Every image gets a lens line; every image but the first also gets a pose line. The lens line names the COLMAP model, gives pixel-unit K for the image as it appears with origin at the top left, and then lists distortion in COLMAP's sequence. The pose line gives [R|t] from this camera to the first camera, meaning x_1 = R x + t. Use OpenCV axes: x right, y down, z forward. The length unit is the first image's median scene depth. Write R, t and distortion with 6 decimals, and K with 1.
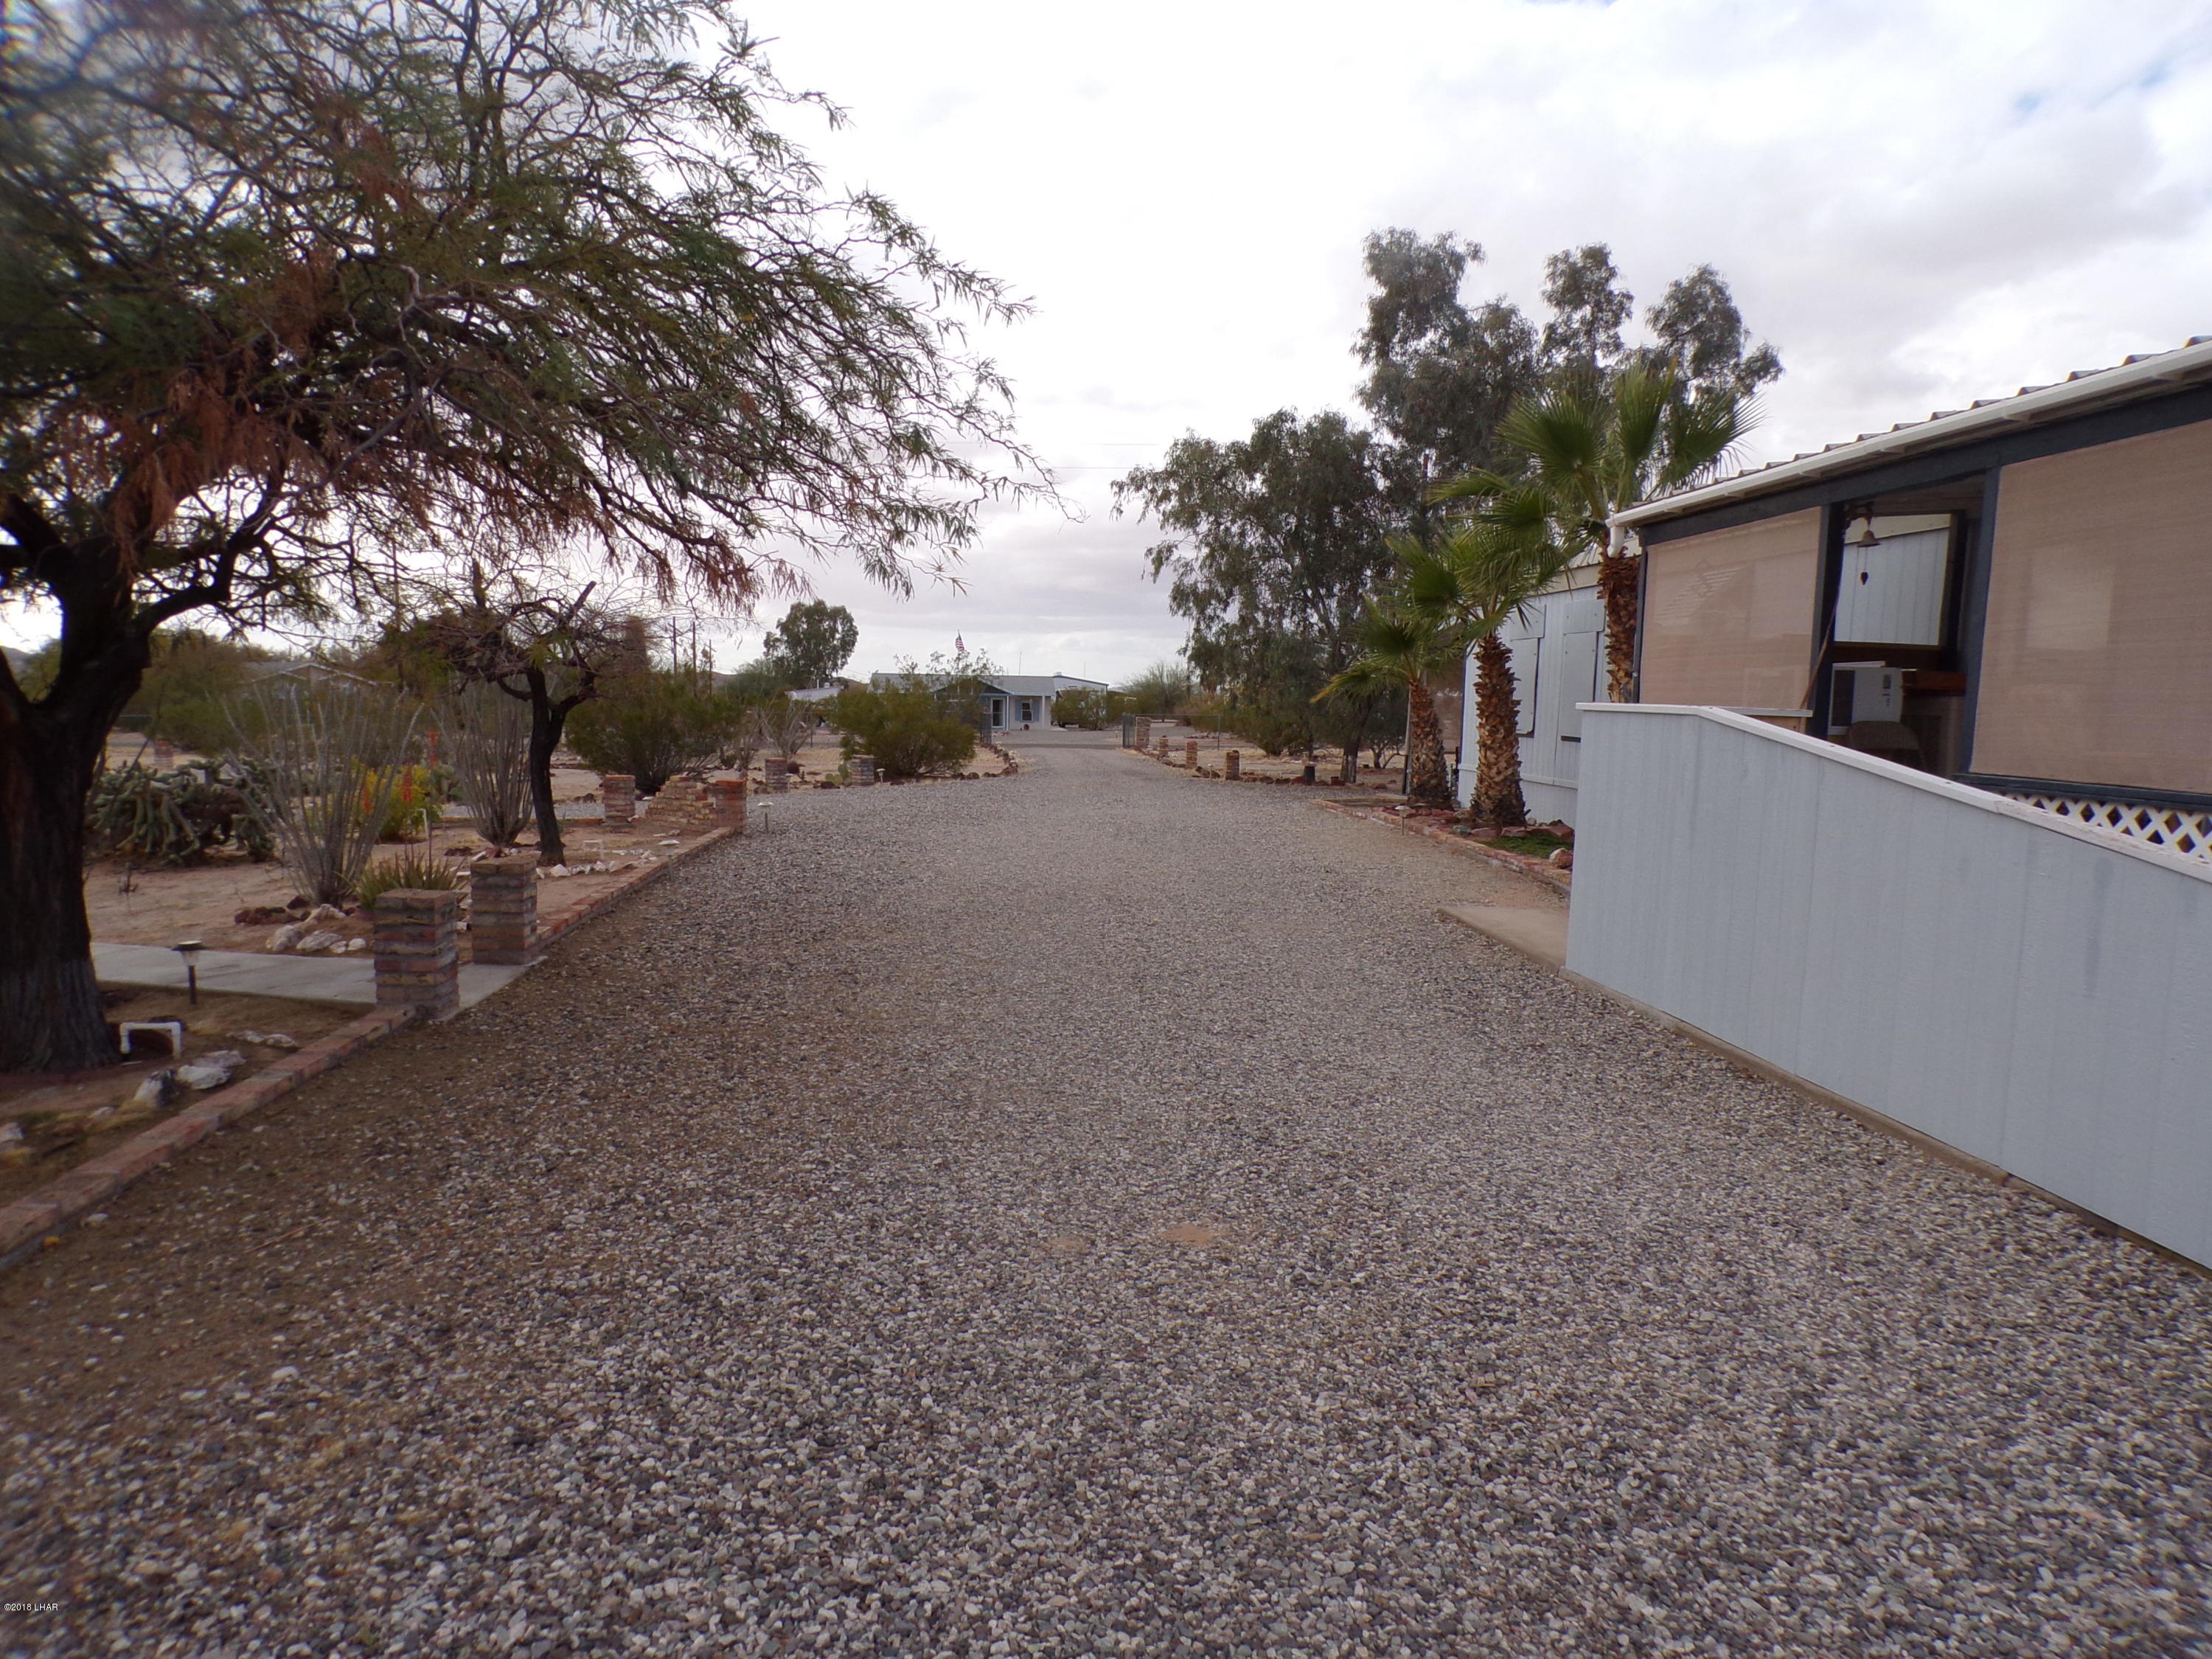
lens RADIAL K [[1543.5, 0, 1101.7], [0, 1543.5, 836.0], [0, 0, 1]] dist [0.002242, 0.004324]
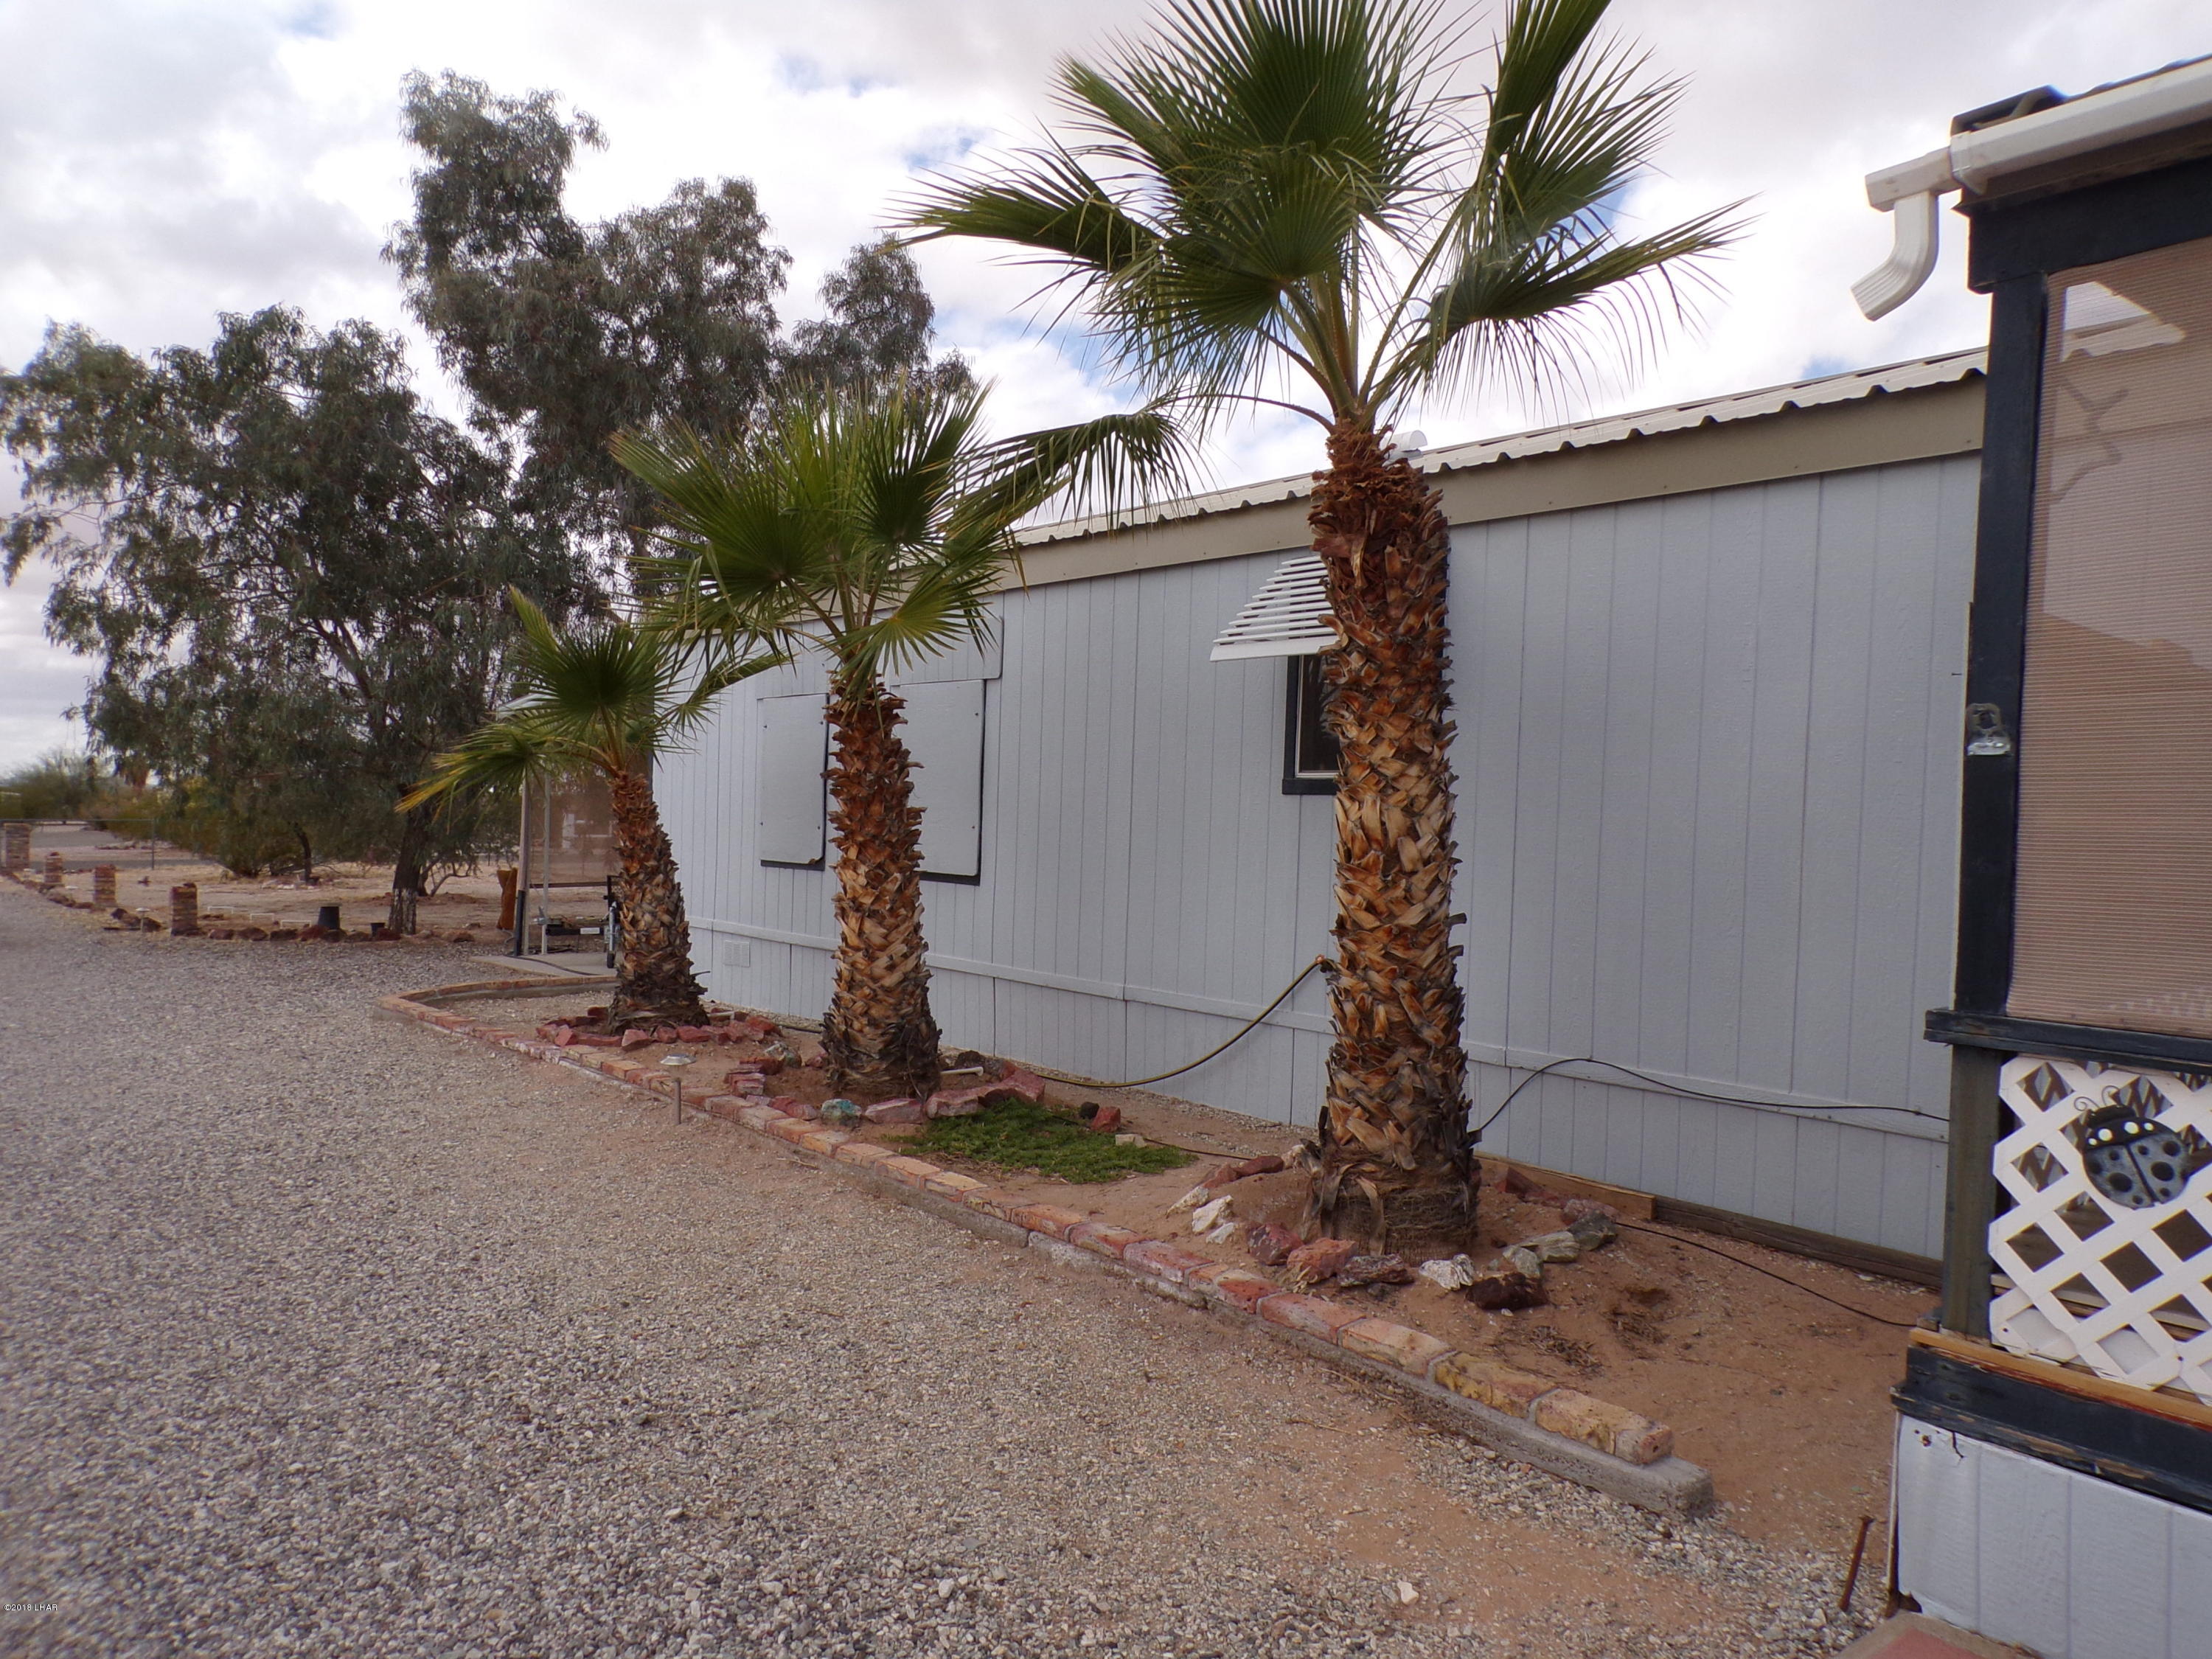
lens RADIAL K [[1543.5, 0, 1101.7], [0, 1543.5, 836.0], [0, 0, 1]] dist [0.002242, 0.004324]
pose [[0.808212, -0.018504, 0.588600, 0.021662], [0.053535, 0.997676, -0.042146, -0.032114], [-0.586453, 0.065574, 0.807325, 0.332359]]
